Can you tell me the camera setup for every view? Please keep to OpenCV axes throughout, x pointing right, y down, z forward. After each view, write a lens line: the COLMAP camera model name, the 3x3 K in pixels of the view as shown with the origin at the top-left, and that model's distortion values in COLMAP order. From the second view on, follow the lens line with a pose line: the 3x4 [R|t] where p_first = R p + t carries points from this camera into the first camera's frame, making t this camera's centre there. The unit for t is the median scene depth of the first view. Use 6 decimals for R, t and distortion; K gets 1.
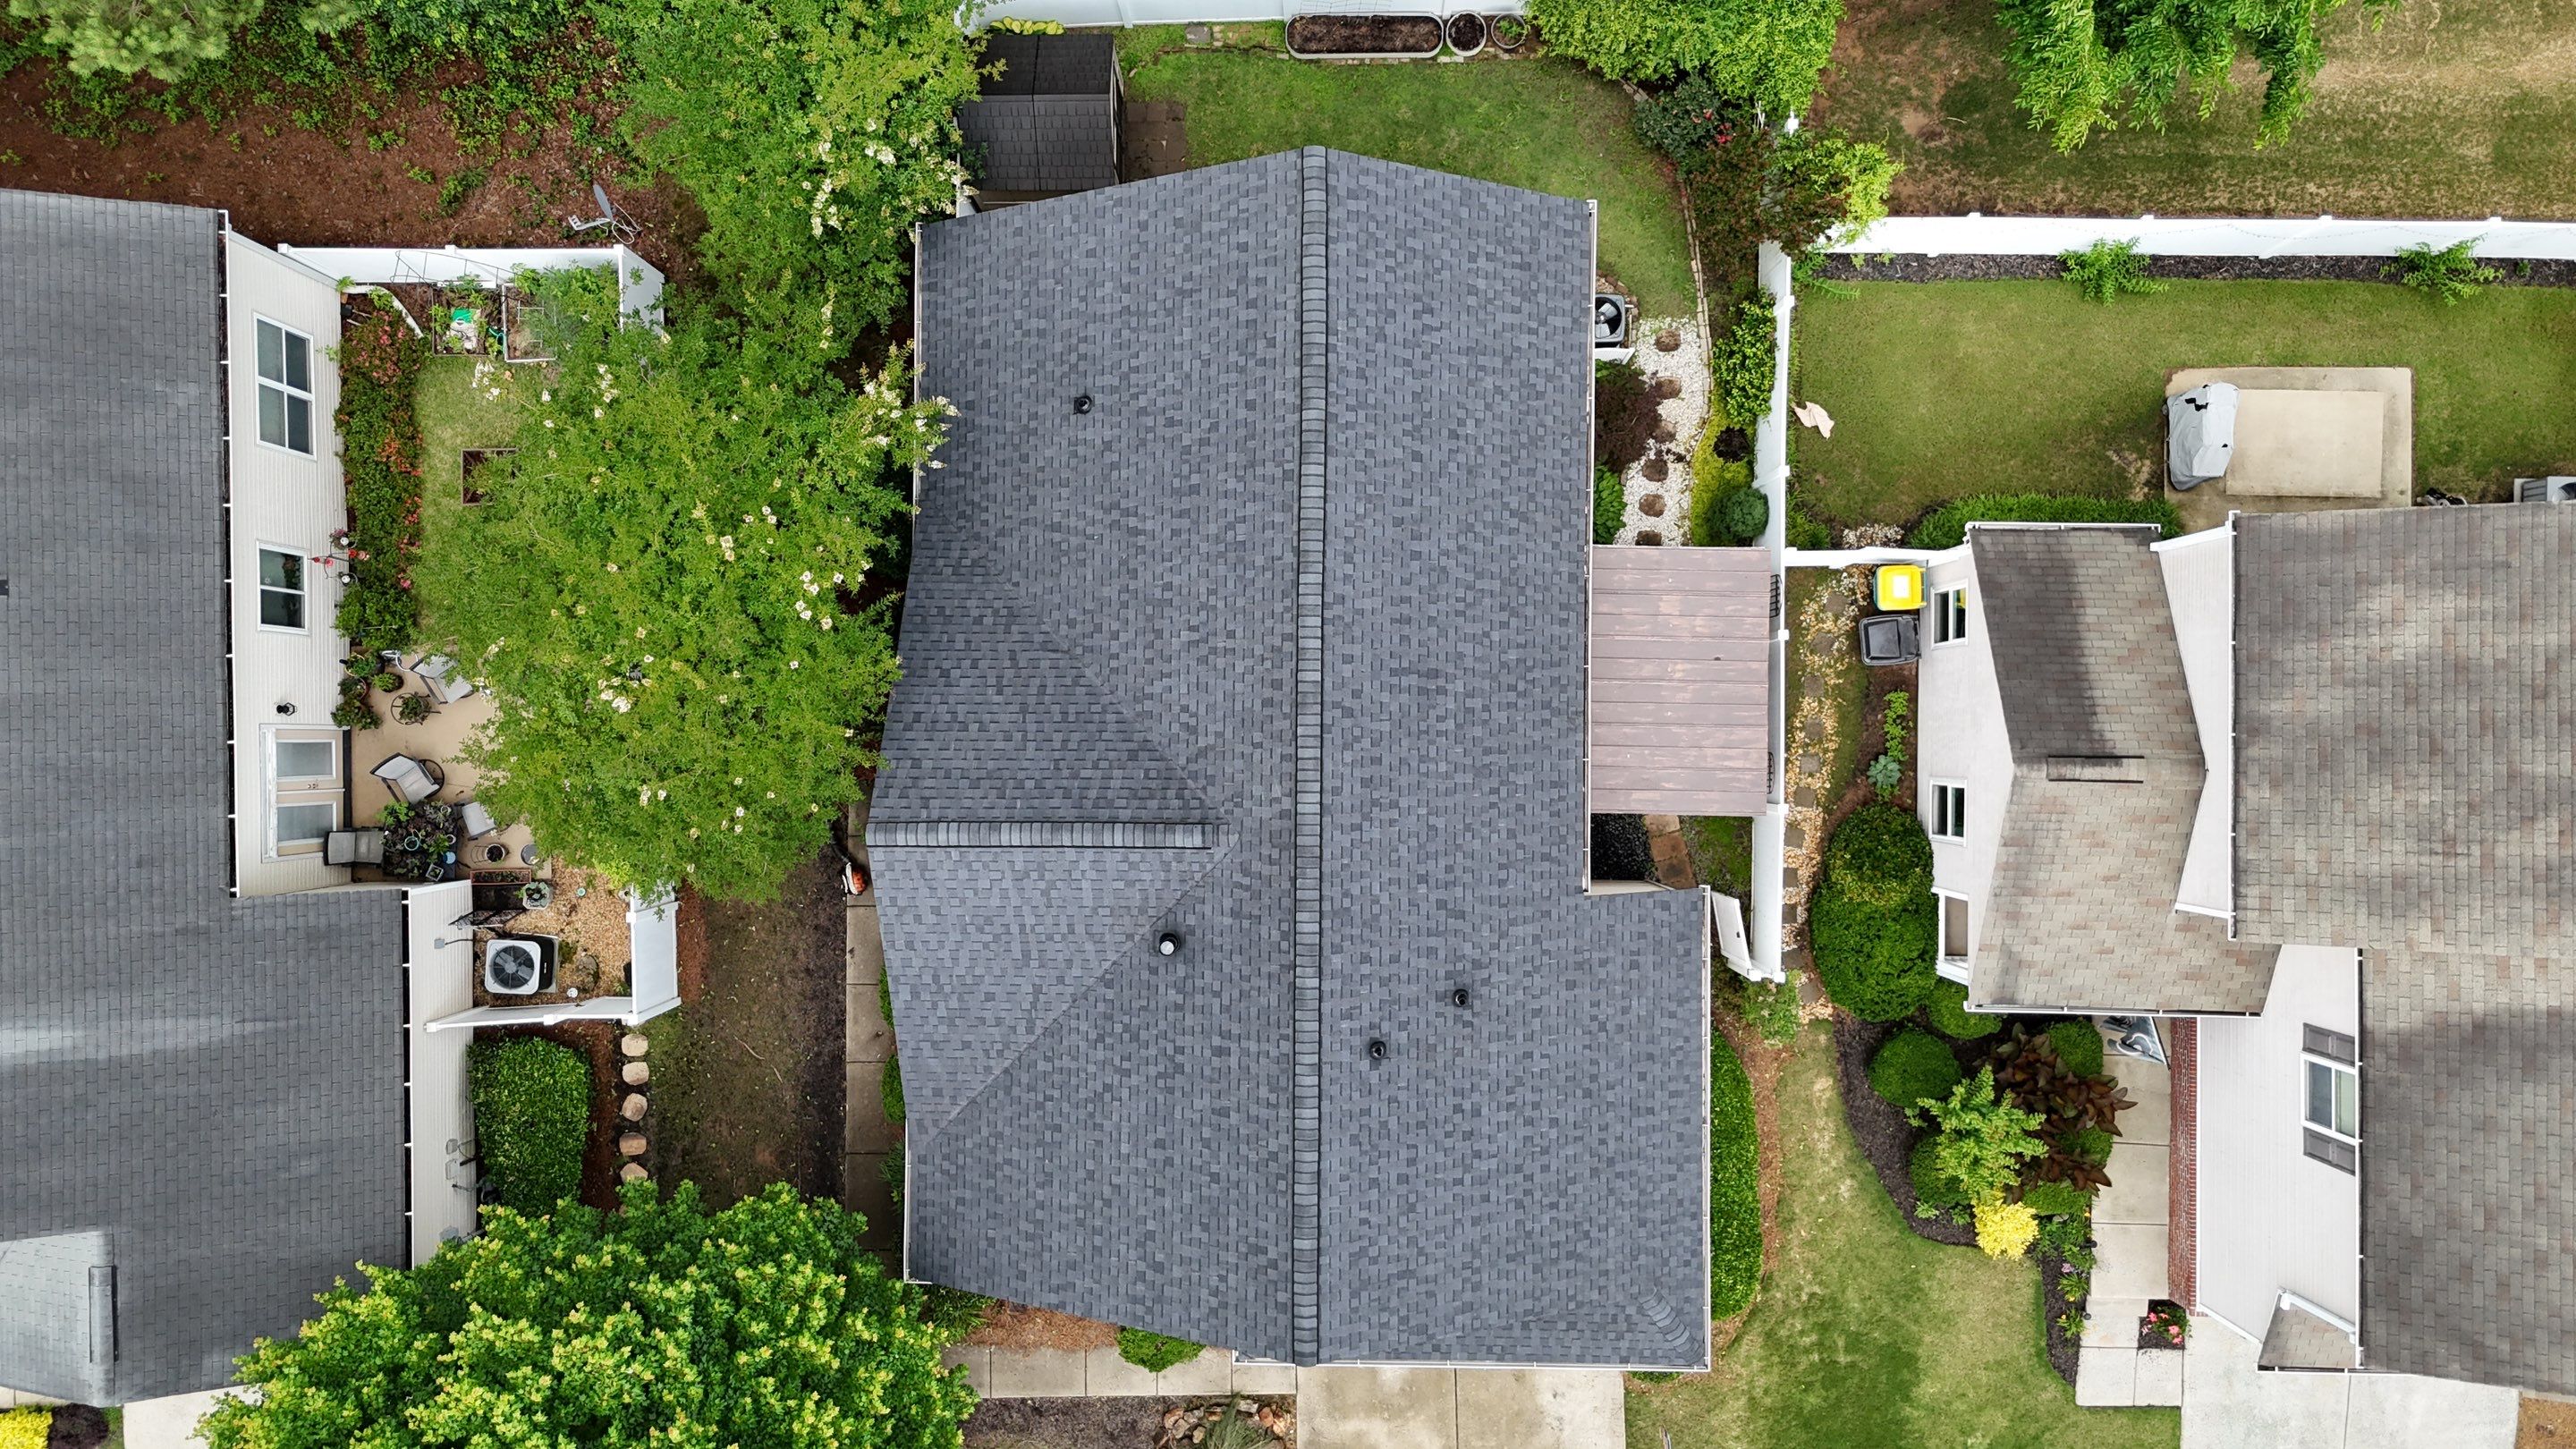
lens RADIAL K [[1919.8, 0, 1284.0], [0, 1919.8, 731.8], [0, 0, 1]] dist [0.083424, -0.074309]
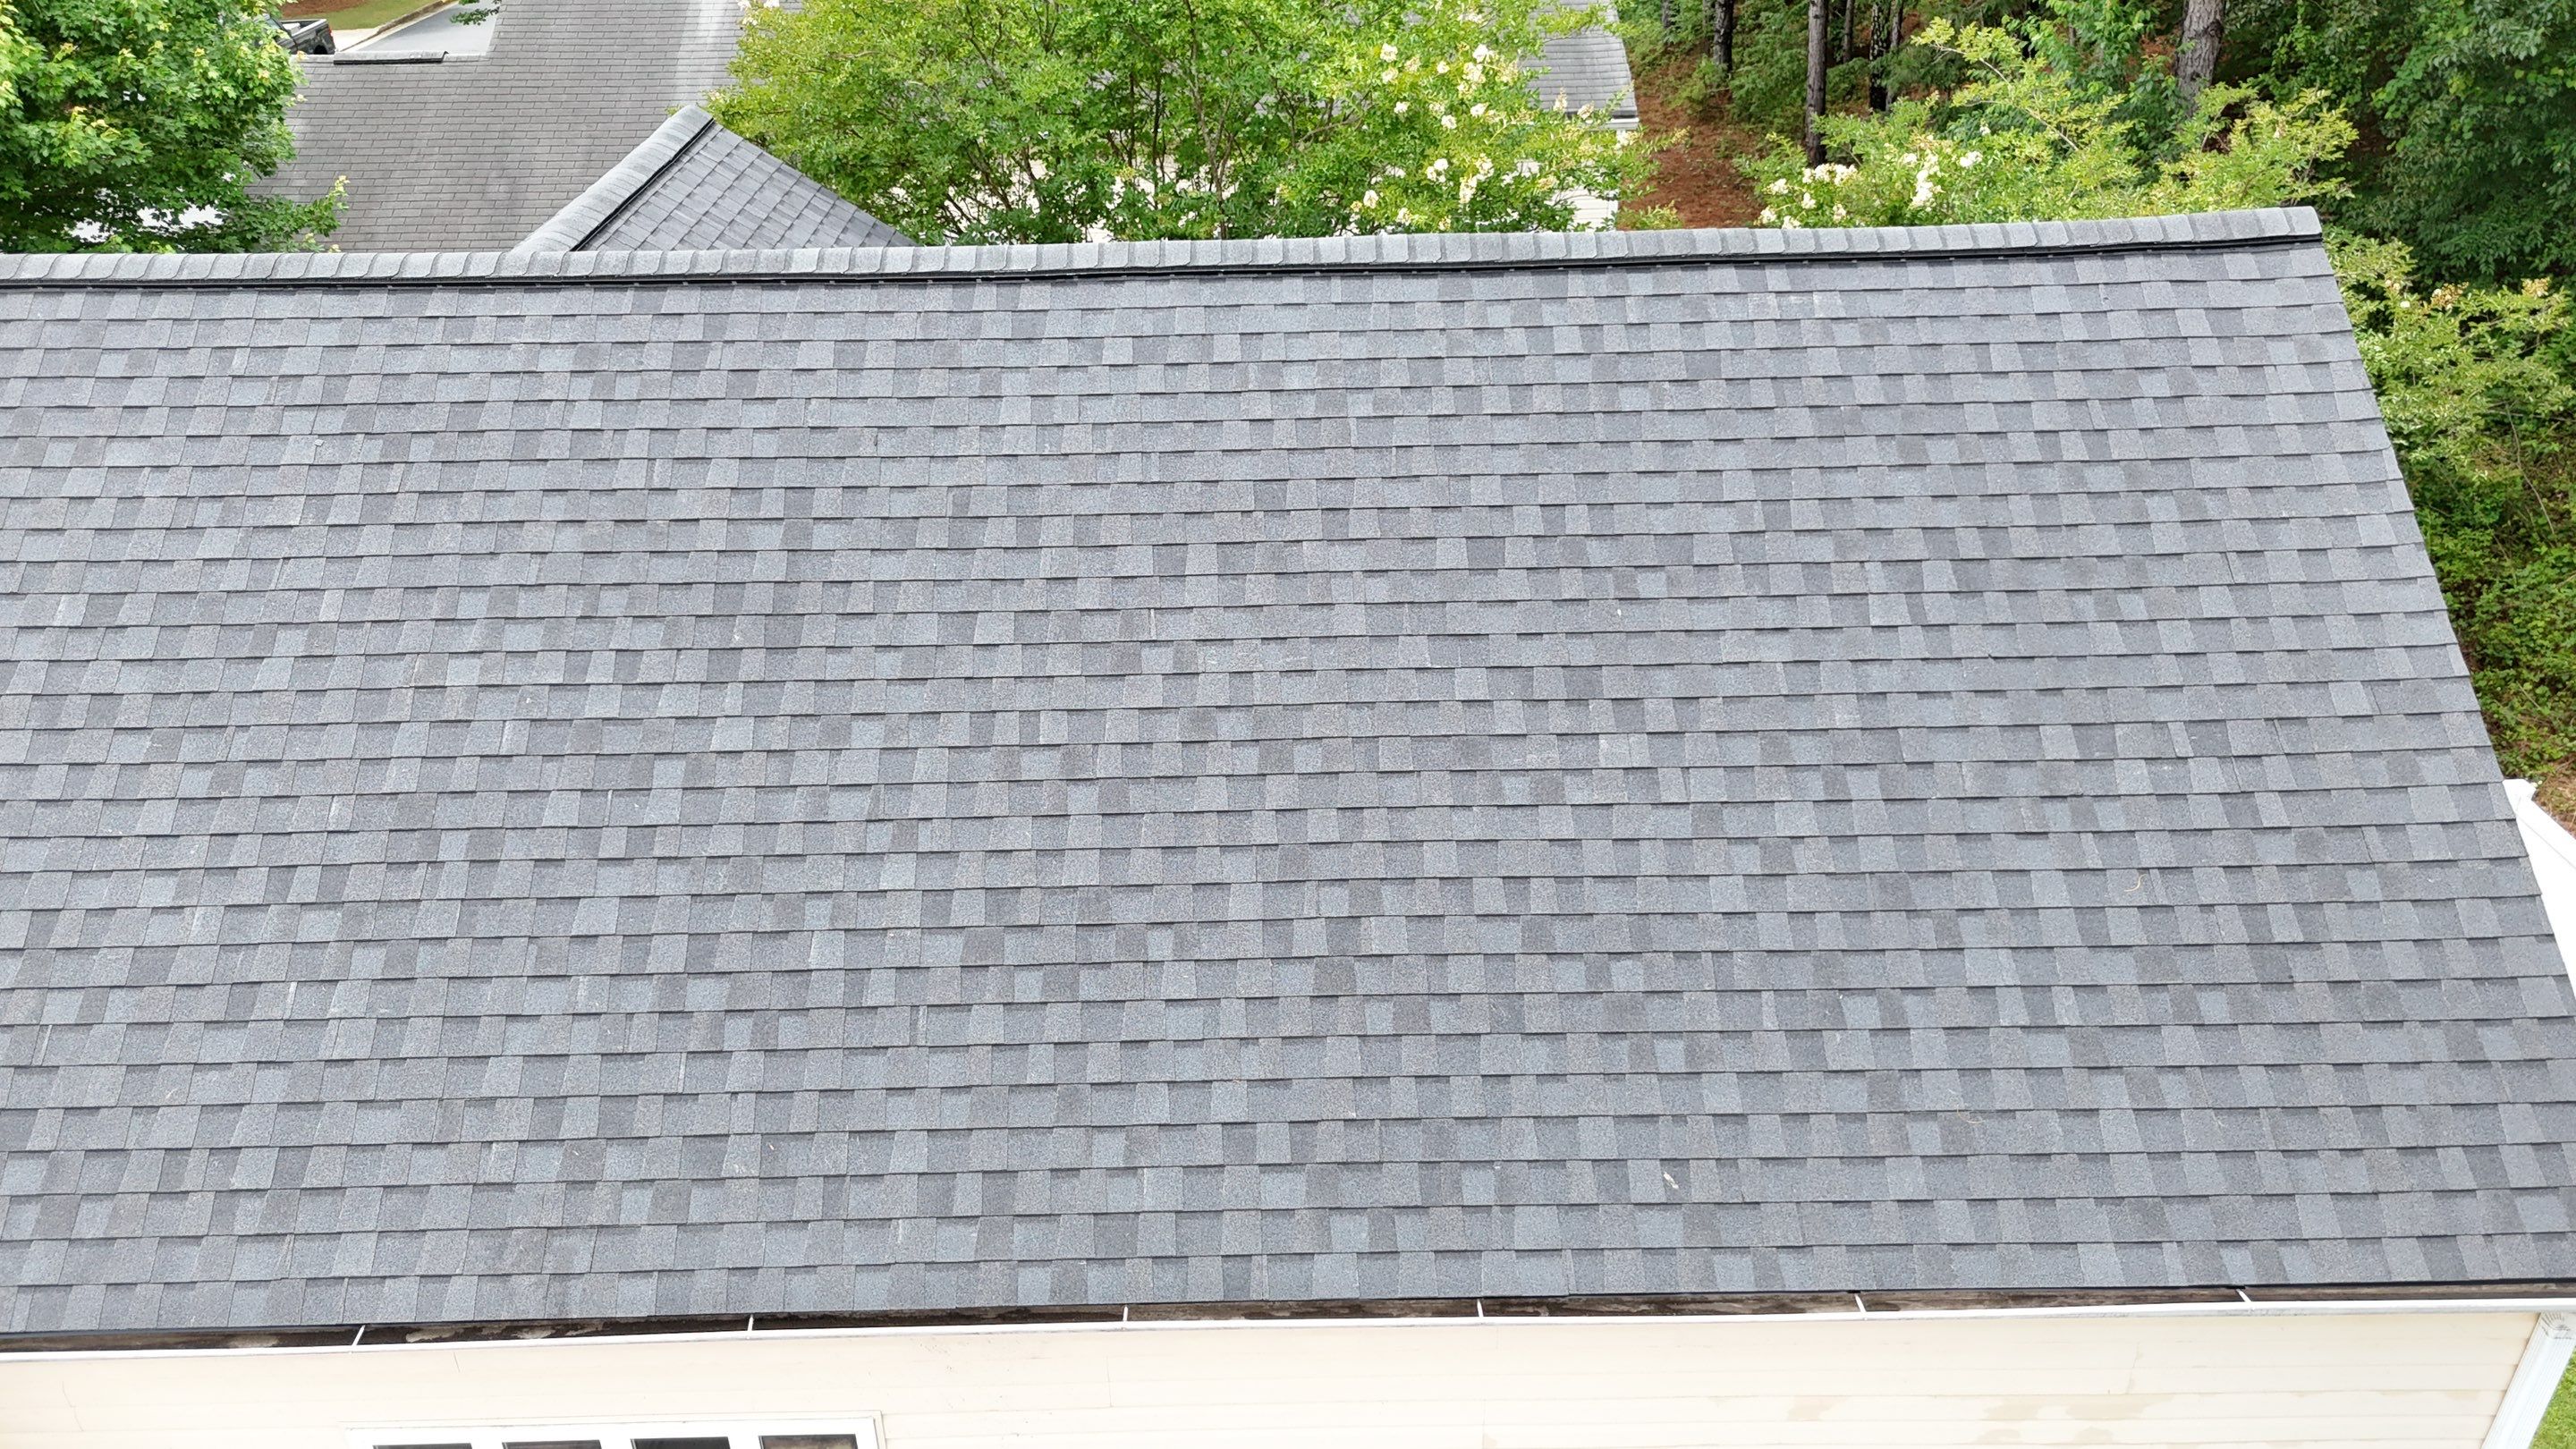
lens RADIAL K [[1956.4, 0, 1274.1], [0, 1956.4, 737.5], [0, 0, 1]] dist [0.058475, -0.048780]
pose [[0.020949, 0.492926, -0.869819, 0.309247], [-0.999765, 0.015249, -0.015437, -0.089029], [0.005655, 0.869937, 0.493130, 0.748182]]
